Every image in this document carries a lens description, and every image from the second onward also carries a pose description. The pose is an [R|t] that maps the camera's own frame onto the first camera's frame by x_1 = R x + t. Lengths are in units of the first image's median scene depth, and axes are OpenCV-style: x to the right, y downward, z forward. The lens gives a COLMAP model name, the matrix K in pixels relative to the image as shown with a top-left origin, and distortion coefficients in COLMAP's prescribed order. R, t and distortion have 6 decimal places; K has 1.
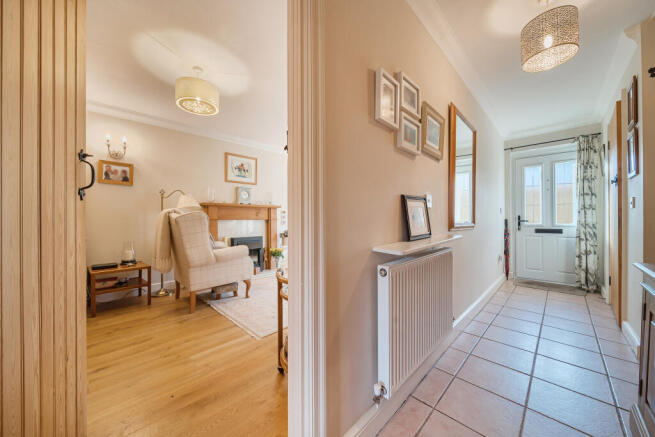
lens RADIAL K [[249.9, 0, 324.5], [0, 249.9, 218.2], [0, 0, 1]] dist [-0.003002, -0.000175]
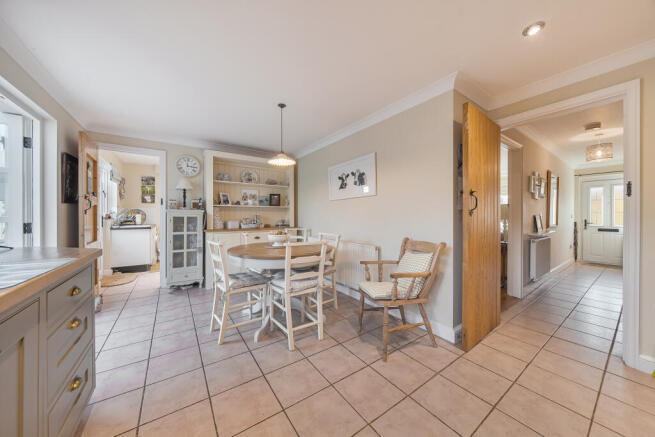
lens RADIAL K [[224.0, 0, 331.0], [0, 224.0, 217.0], [0, 0, 1]] dist [-0.007000, 0.000084]
pose [[0.981294, 0.004771, -0.192457, -0.495945], [-0.003943, 0.999981, 0.004685, -0.027783], [0.192476, -0.003838, 0.981294, -0.644297]]
